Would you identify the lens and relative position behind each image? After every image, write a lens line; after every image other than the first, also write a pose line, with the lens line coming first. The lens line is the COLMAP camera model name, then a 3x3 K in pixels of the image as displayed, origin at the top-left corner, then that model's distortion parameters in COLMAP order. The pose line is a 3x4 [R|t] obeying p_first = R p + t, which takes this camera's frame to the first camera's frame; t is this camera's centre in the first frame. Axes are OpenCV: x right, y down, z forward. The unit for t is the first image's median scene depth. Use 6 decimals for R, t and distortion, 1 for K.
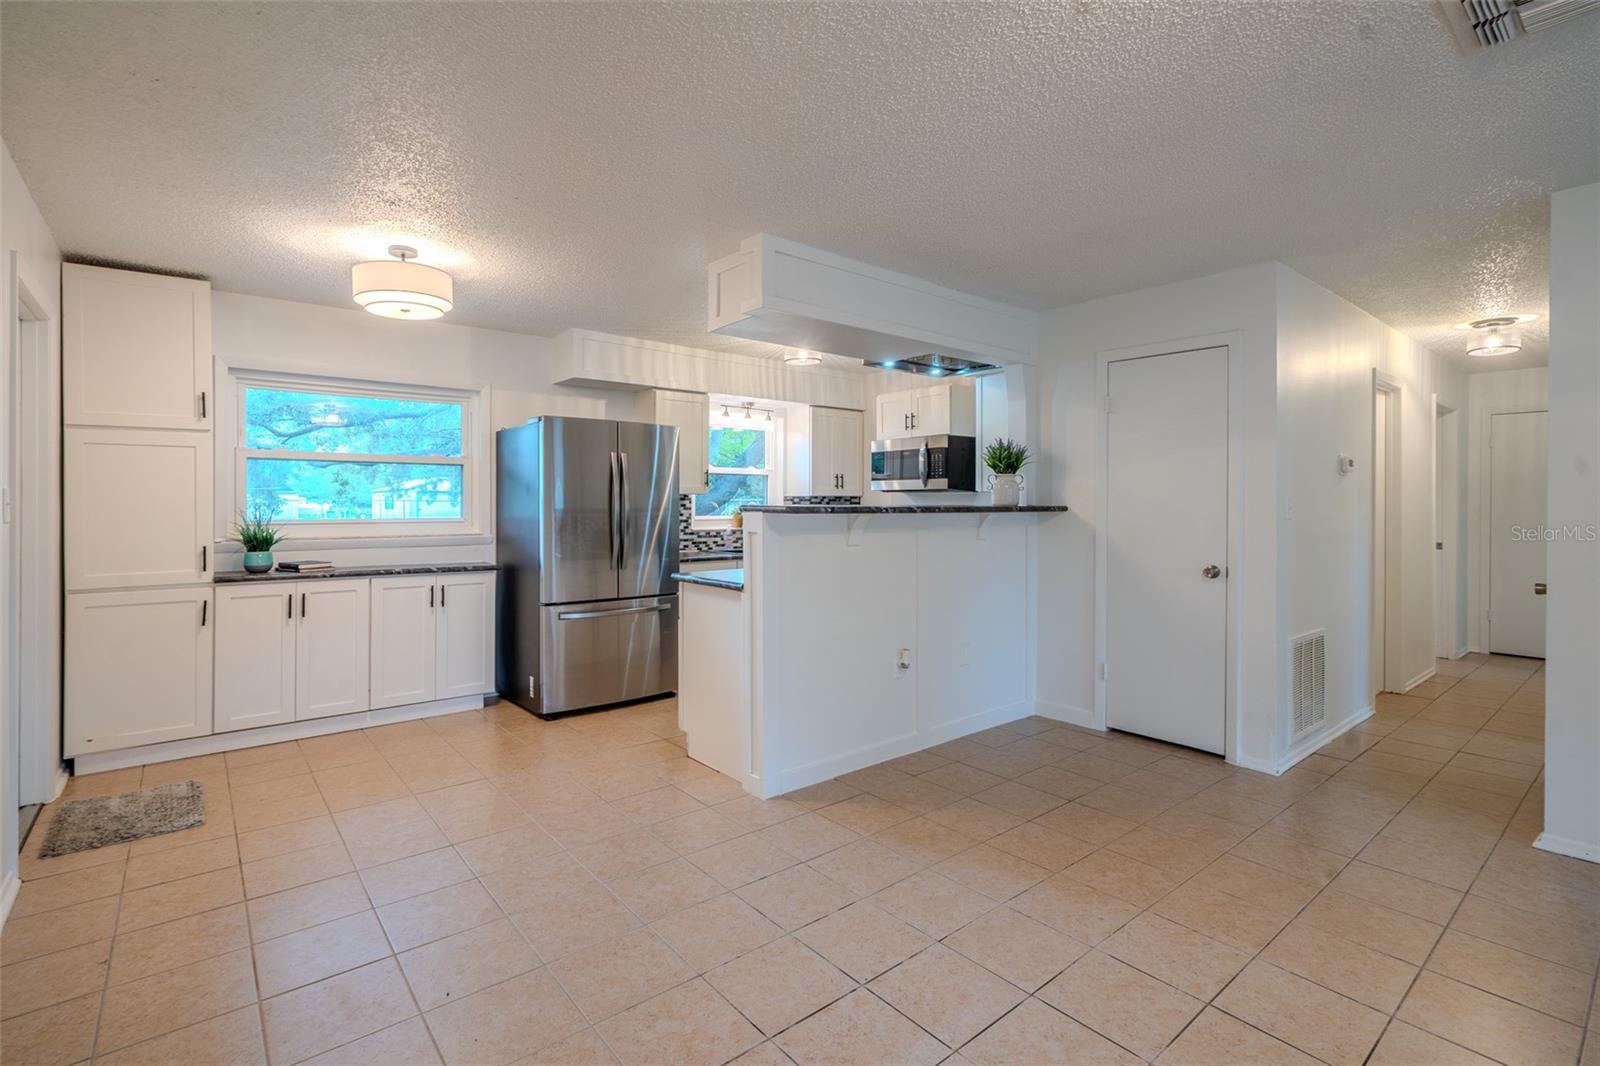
lens RADIAL K [[759.8, 0, 767.1], [0, 759.8, 508.8], [0, 0, 1]] dist [0.000939, 0.000458]
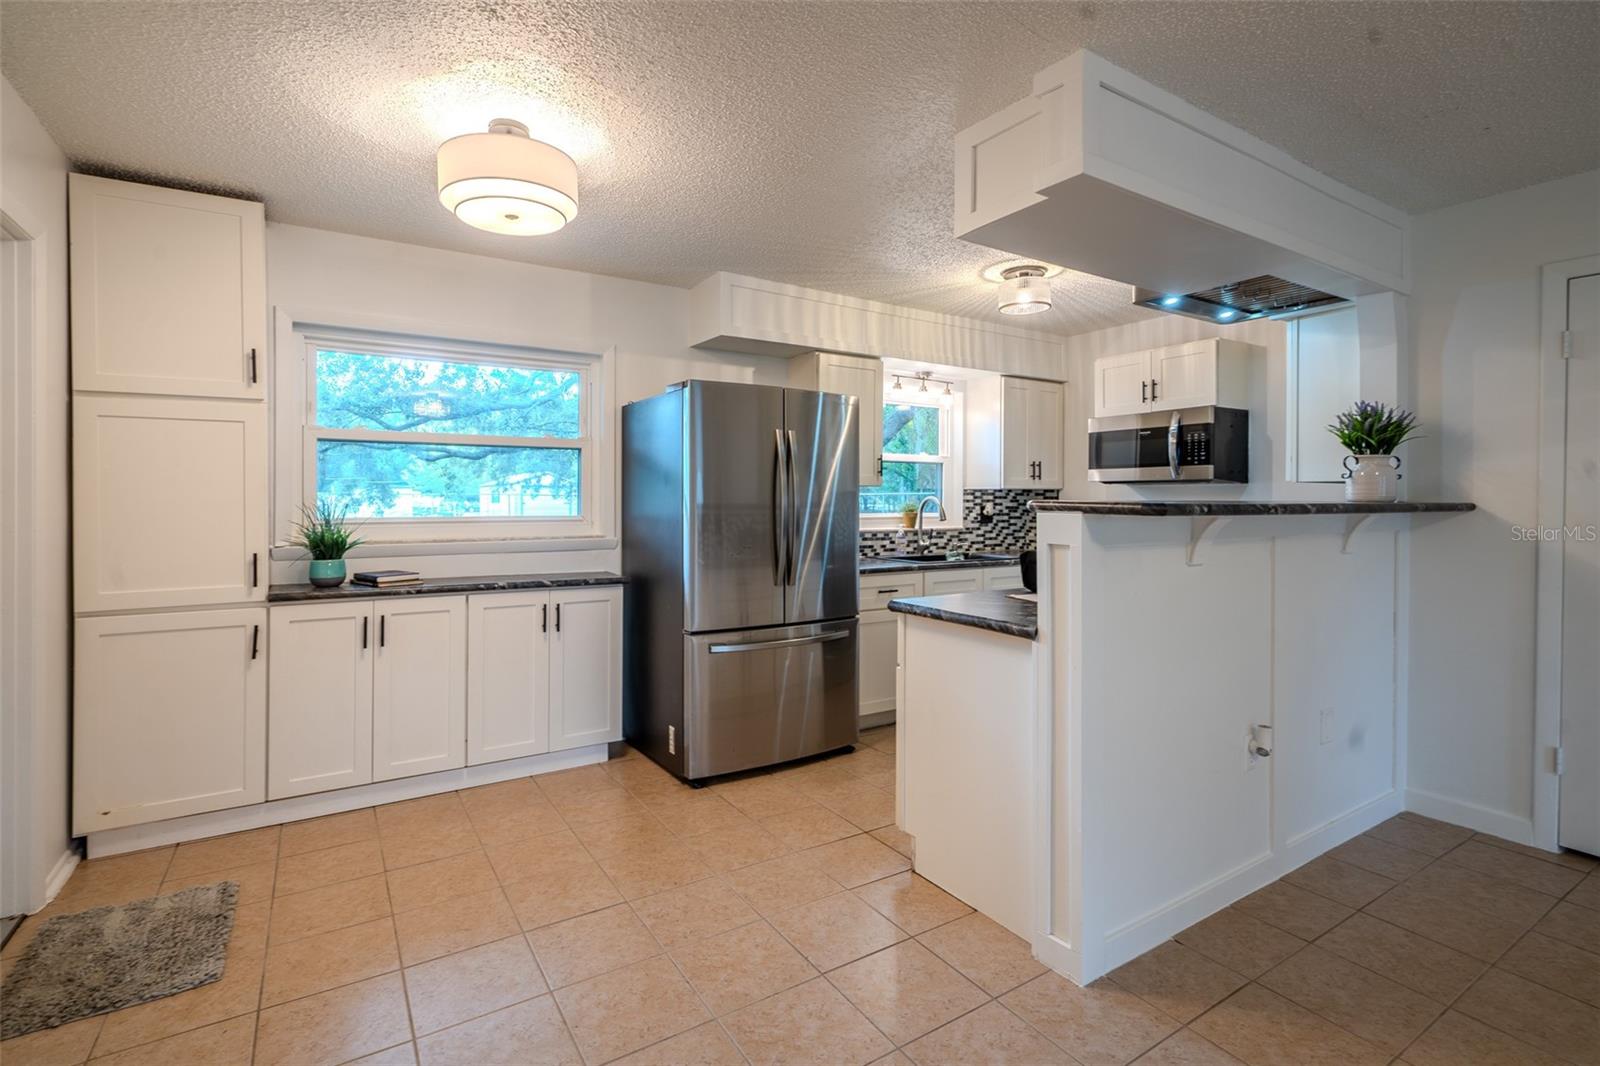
lens RADIAL K [[781.4, 0, 800.8], [0, 781.4, 505.9], [0, 0, 1]] dist [-0.002829, 0.000611]
pose [[0.996077, 0.002921, -0.088441, -0.114126], [-0.002646, 0.999991, 0.003231, -0.001481], [0.088450, -0.002984, 0.996076, 0.238363]]
